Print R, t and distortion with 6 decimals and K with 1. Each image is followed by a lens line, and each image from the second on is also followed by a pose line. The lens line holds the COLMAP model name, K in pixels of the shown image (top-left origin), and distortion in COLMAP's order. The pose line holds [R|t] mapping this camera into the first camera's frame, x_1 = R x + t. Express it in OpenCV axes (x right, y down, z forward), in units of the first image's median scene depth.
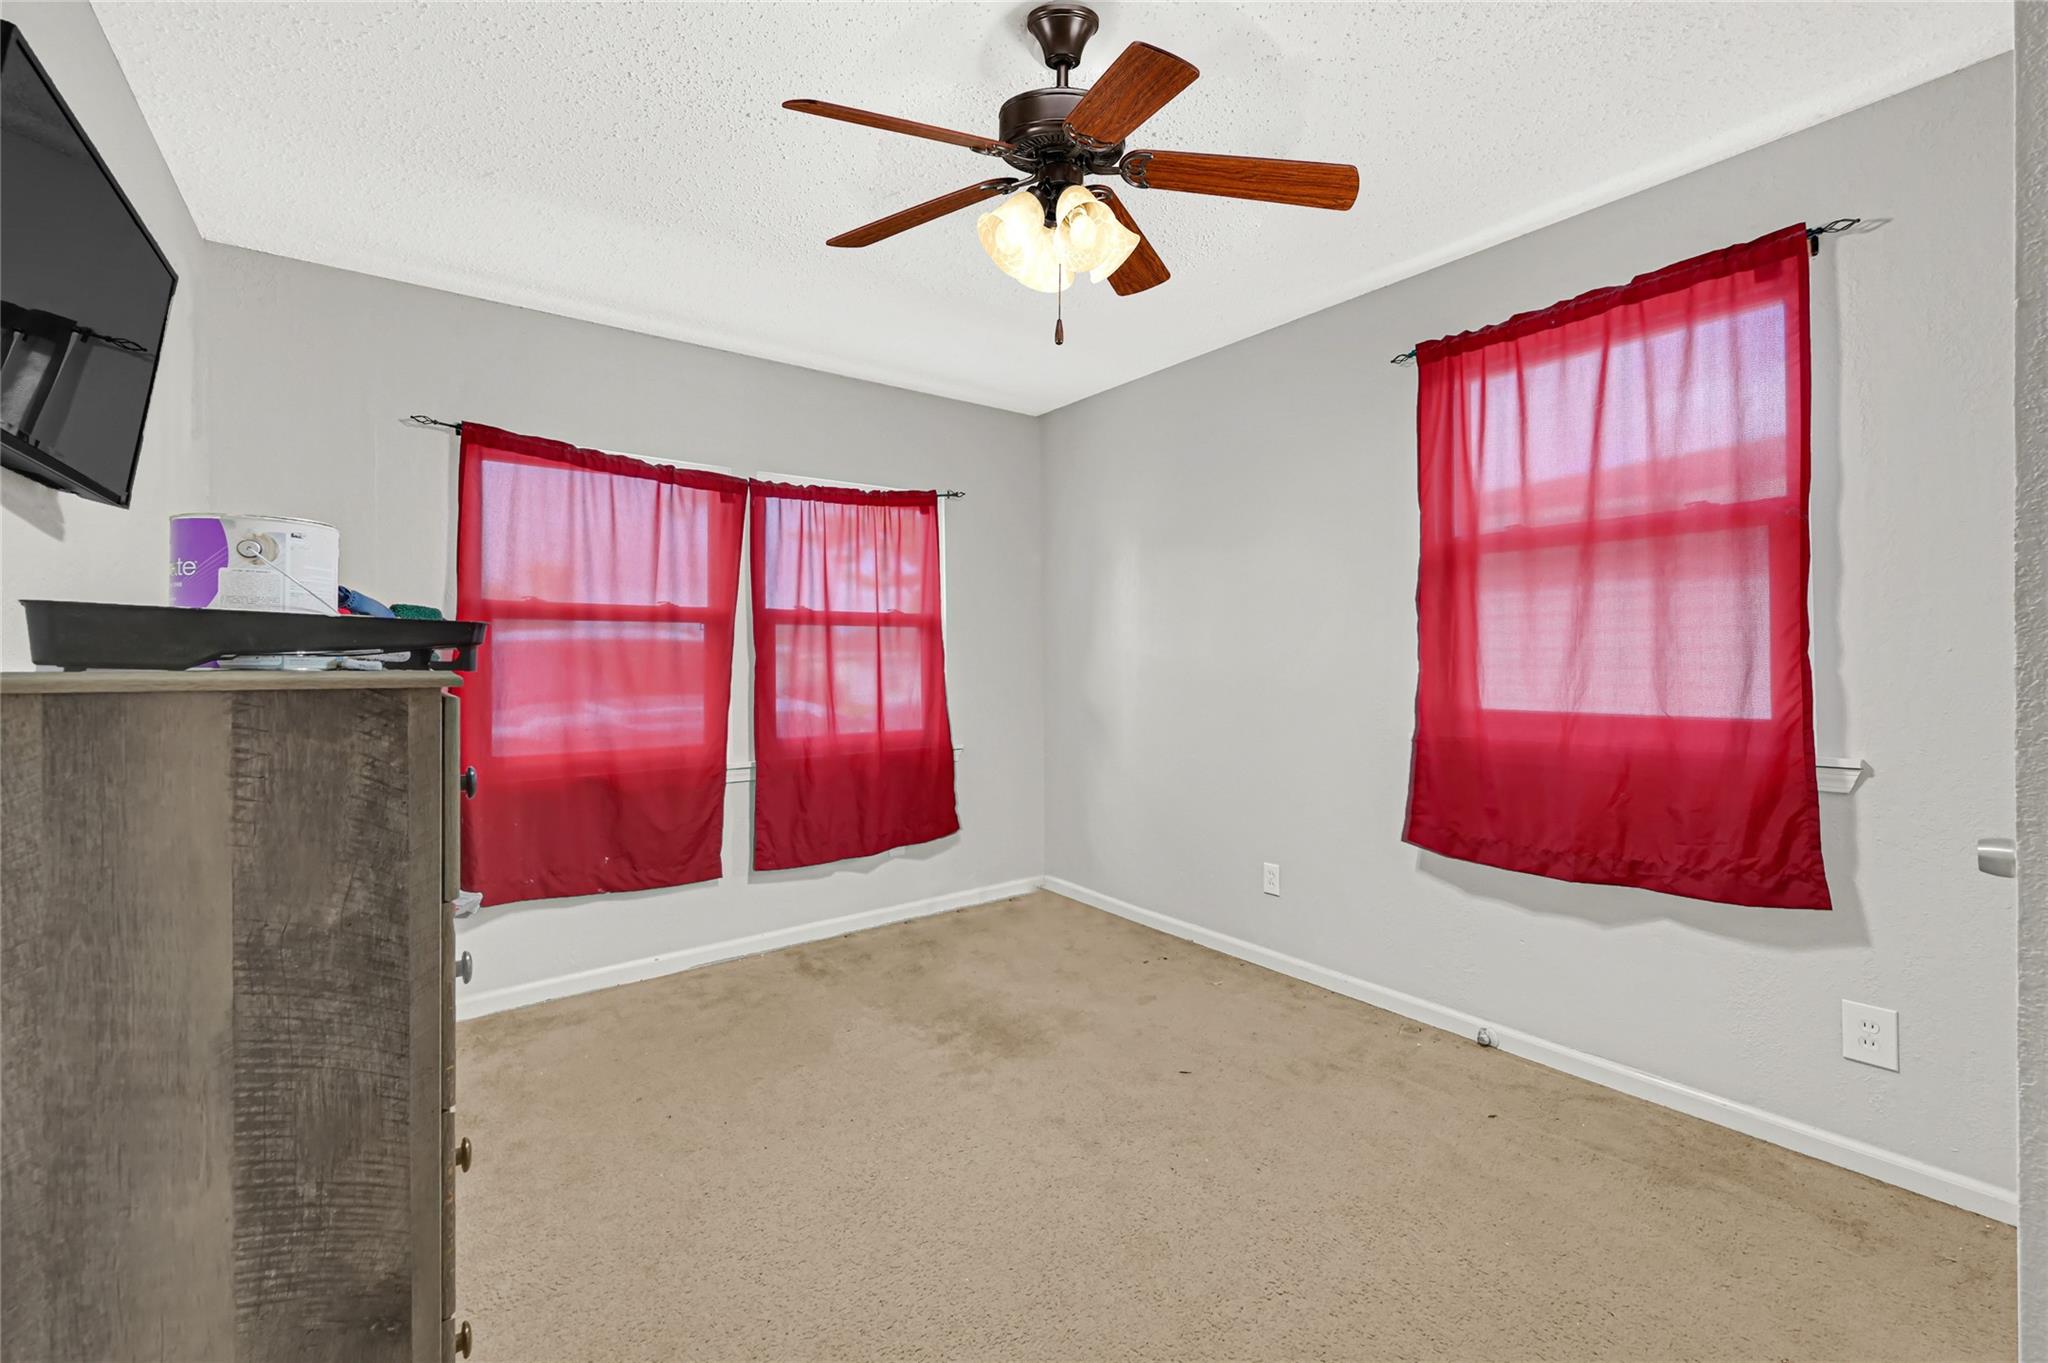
lens RADIAL K [[844.1, 0, 1031.5], [0, 844.1, 650.6], [0, 0, 1]] dist [-0.000649, -0.000143]
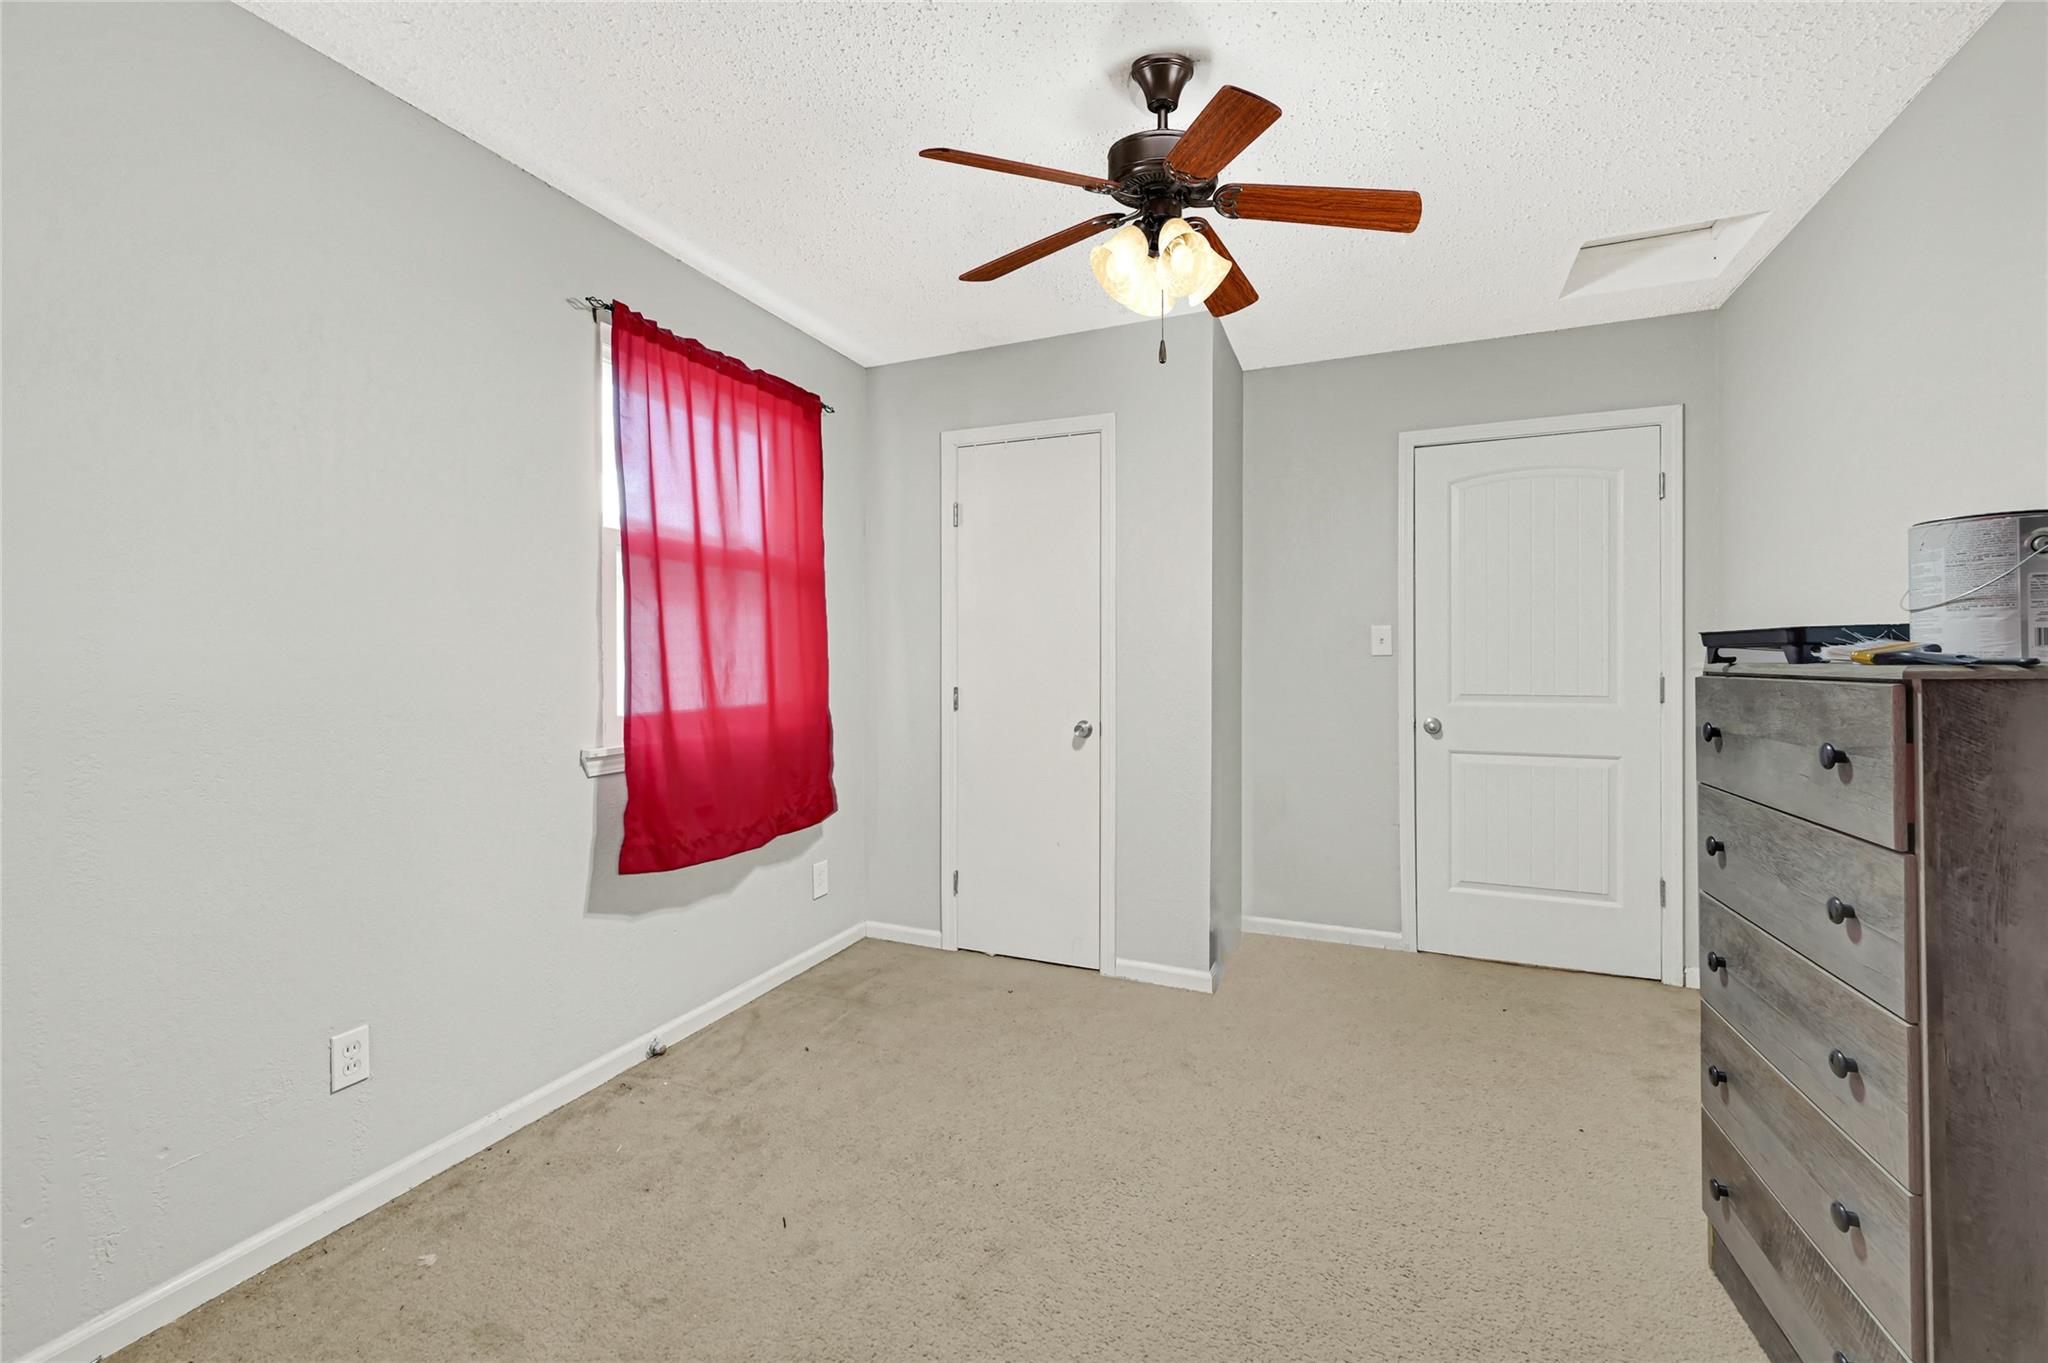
lens RADIAL K [[844.1, 0, 1031.5], [0, 844.1, 650.6], [0, 0, 1]] dist [-0.000649, -0.000143]
pose [[-0.504801, 0.004612, 0.863223, -0.638887], [-0.013006, 0.999832, -0.012947, 0.001845], [-0.863138, -0.017763, -0.504656, 1.336623]]
